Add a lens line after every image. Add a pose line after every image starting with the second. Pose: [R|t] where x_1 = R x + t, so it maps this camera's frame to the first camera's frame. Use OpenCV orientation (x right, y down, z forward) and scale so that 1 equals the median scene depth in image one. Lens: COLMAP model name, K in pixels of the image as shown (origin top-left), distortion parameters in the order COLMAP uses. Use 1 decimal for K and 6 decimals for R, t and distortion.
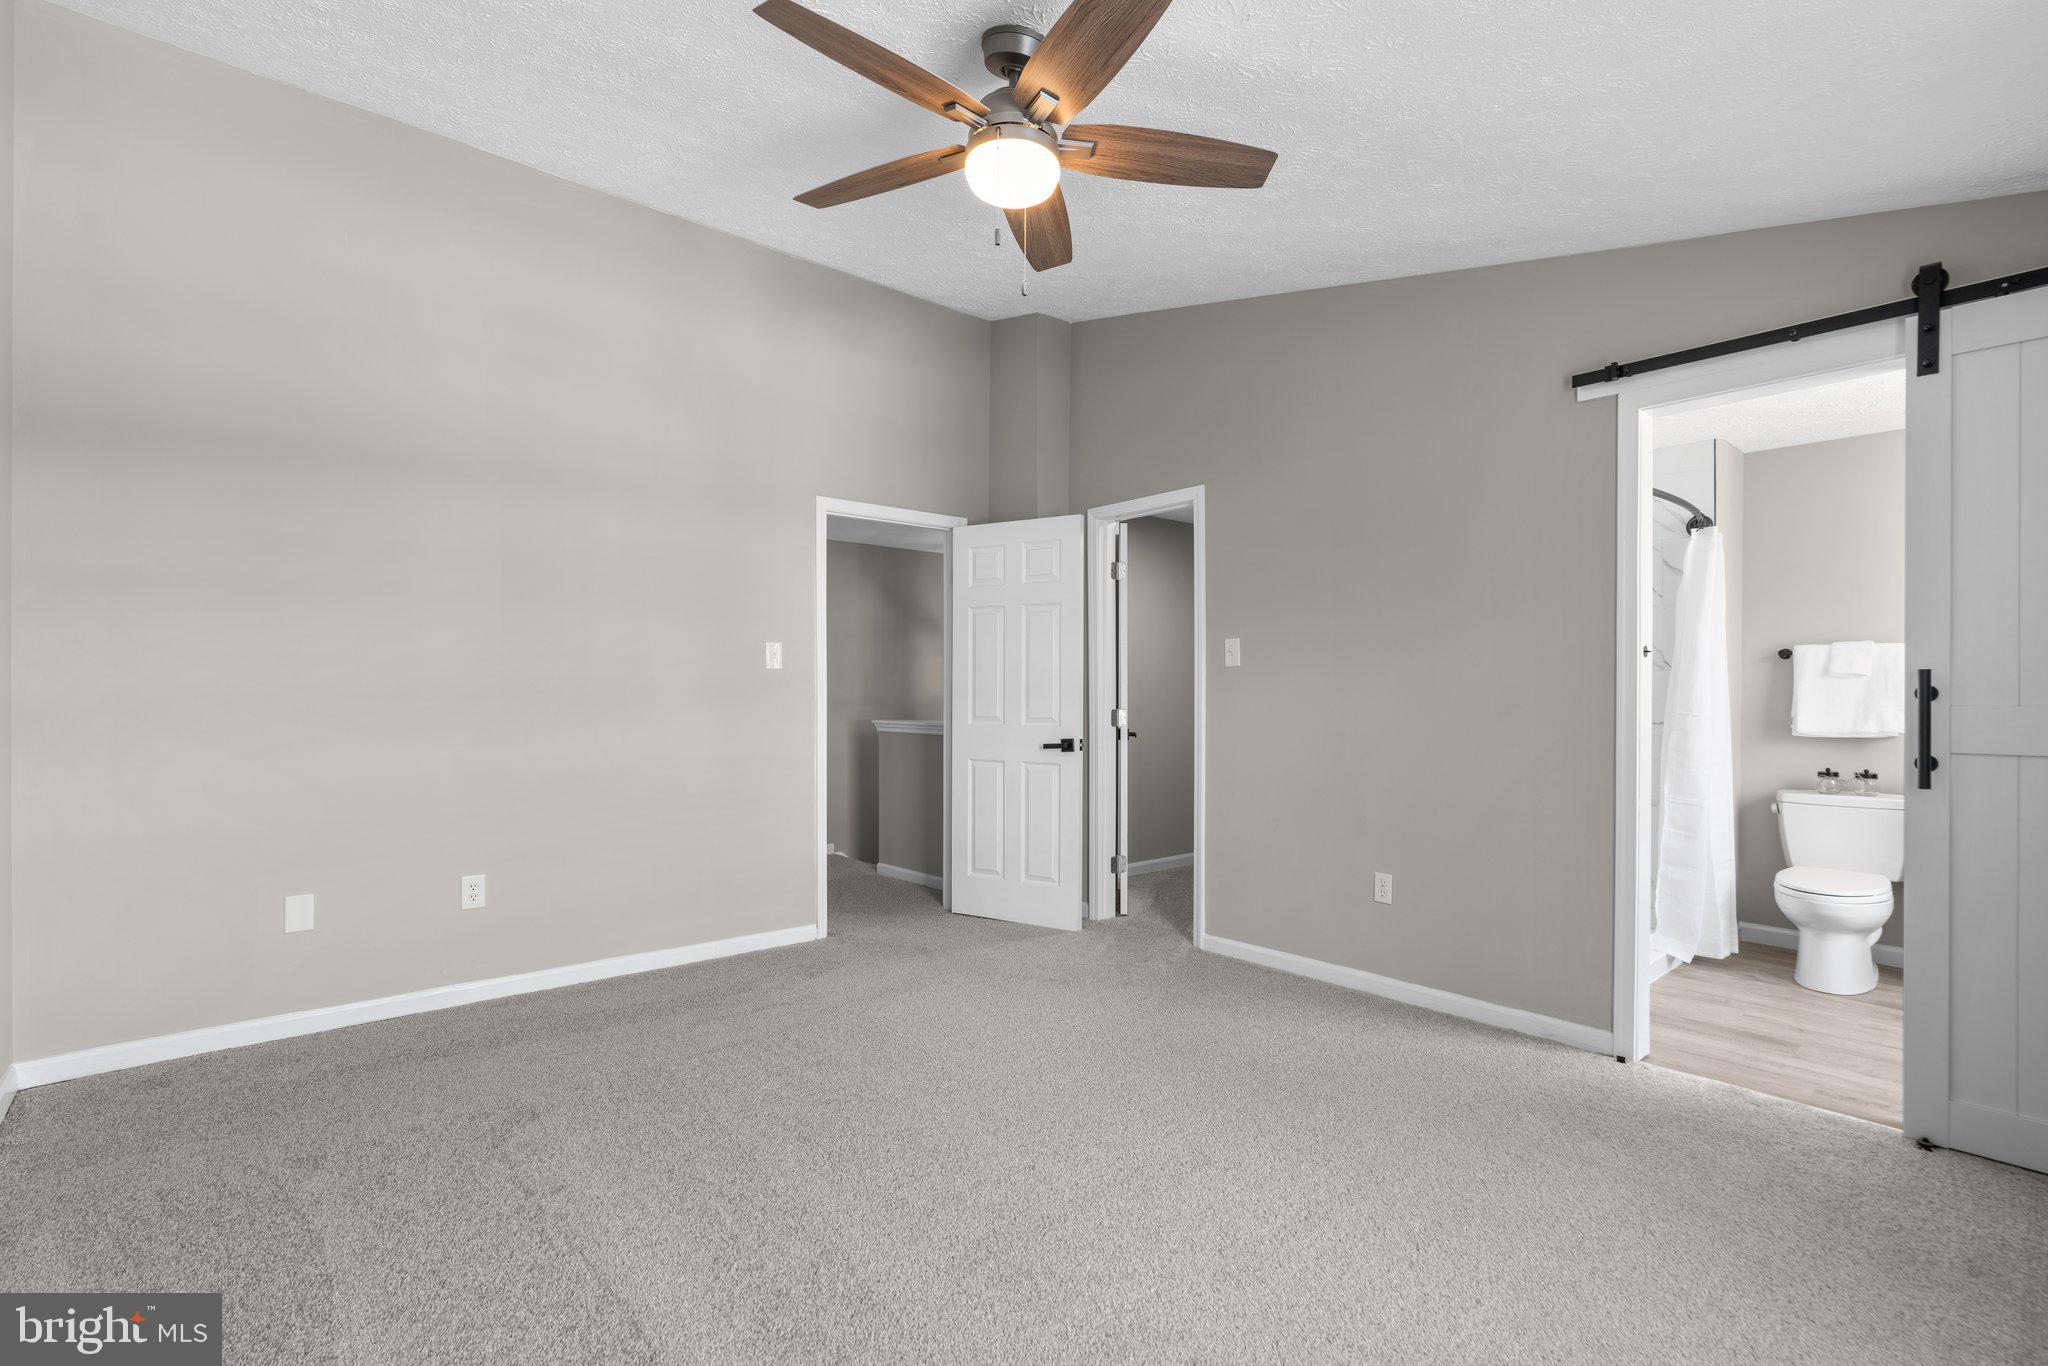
lens RADIAL K [[928.1, 0, 1025.7], [0, 928.1, 704.5], [0, 0, 1]] dist [-0.011684, 0.007578]
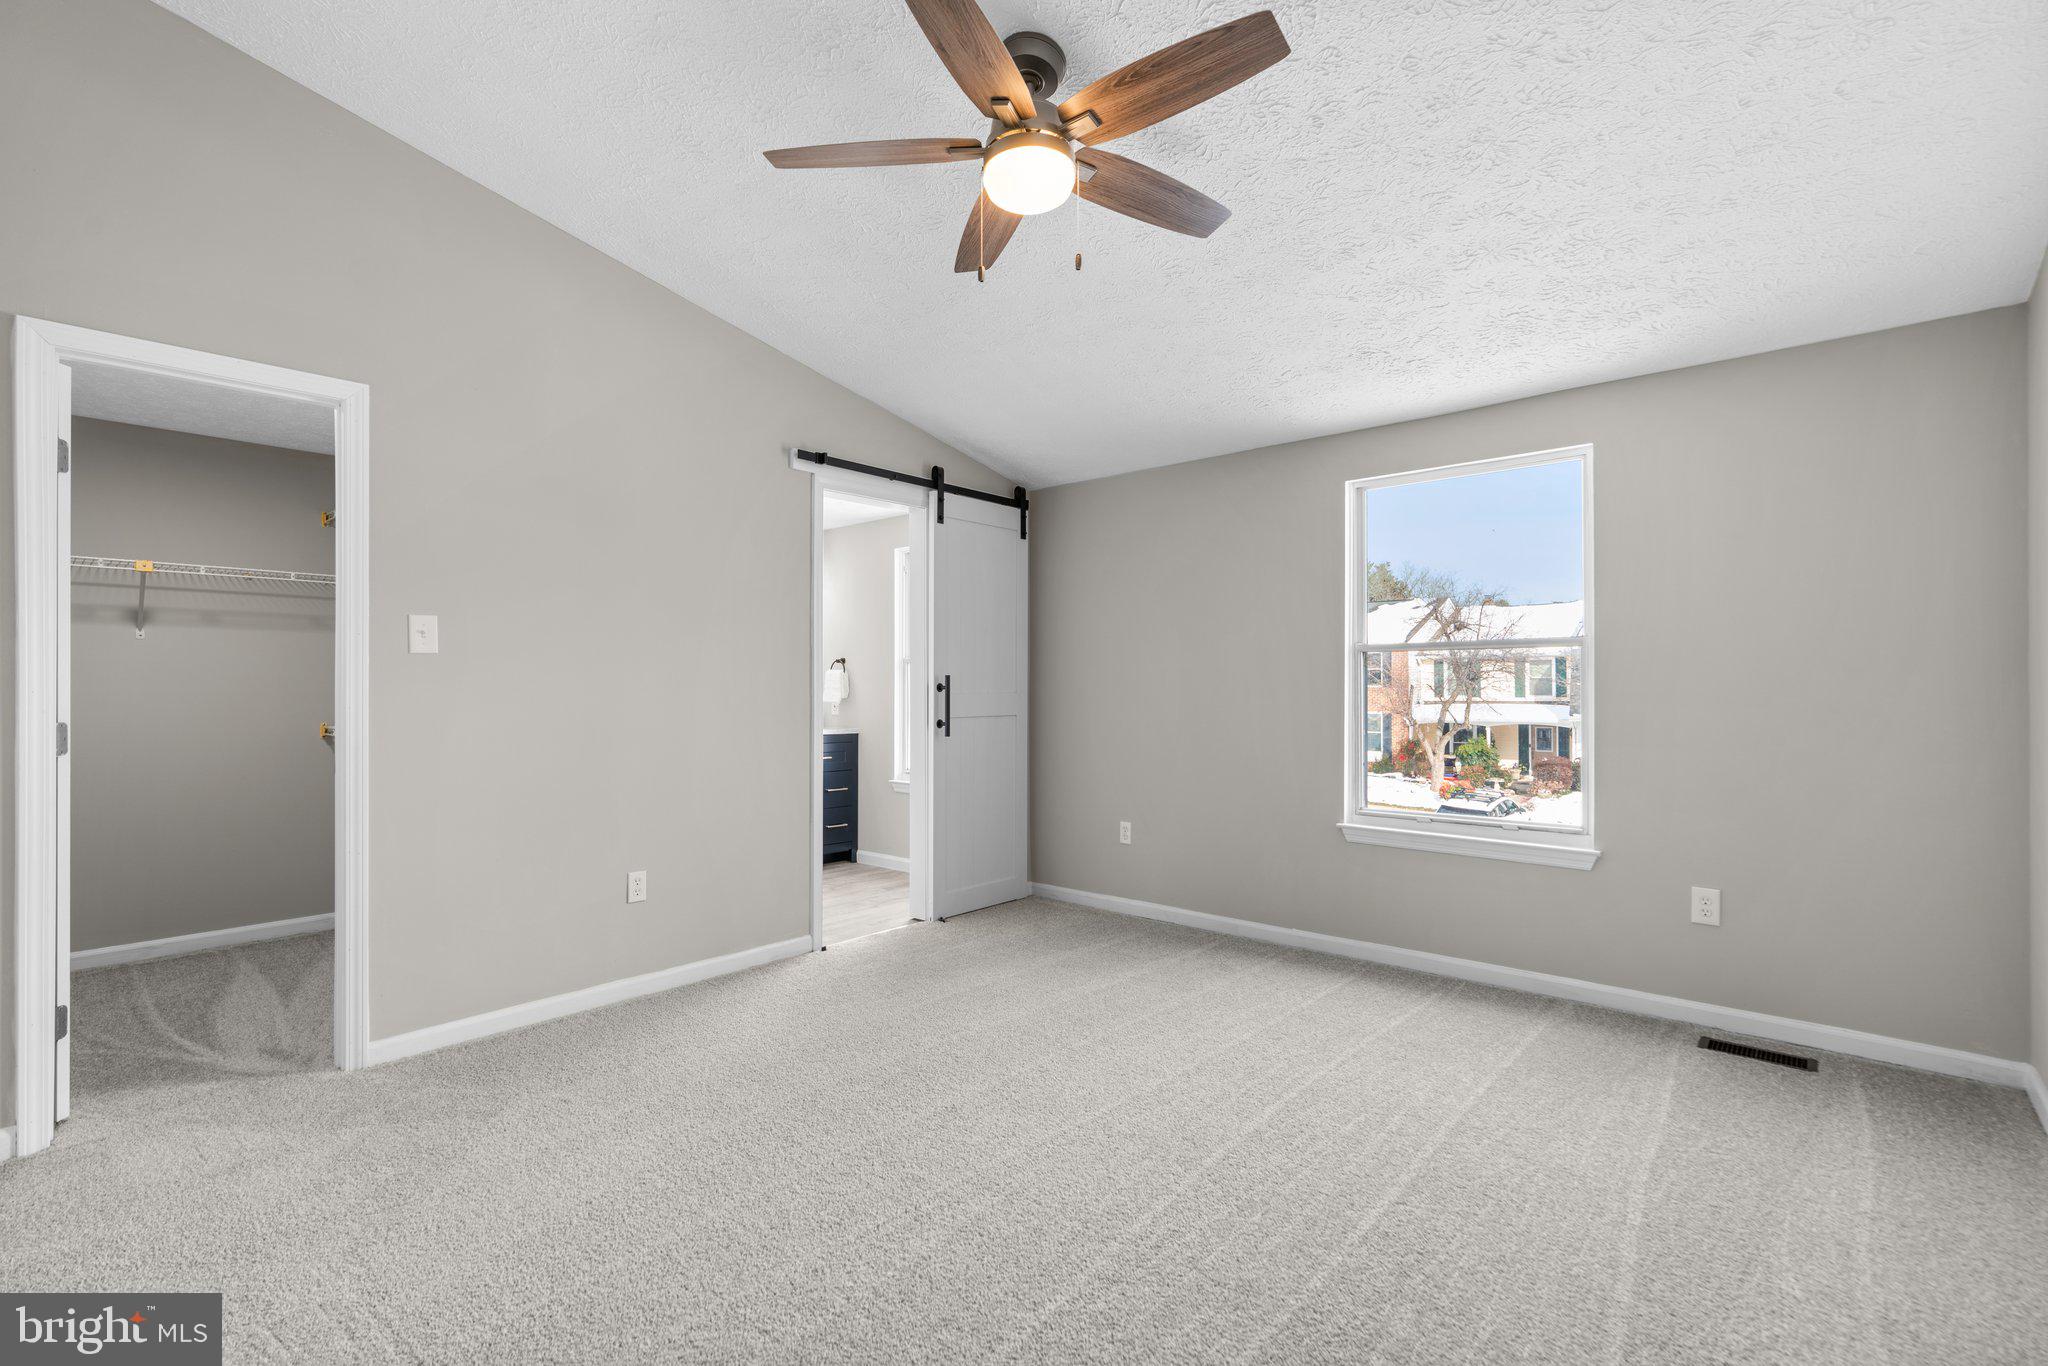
lens RADIAL K [[927.6, 0, 1014.7], [0, 927.6, 688.7], [0, 0, 1]] dist [-0.001859, 0.000245]
pose [[-0.129754, 0.001108, 0.991546, -0.693937], [0.021085, 0.999776, 0.001642, -0.005235], [-0.991322, 0.021120, -0.129748, 0.780155]]
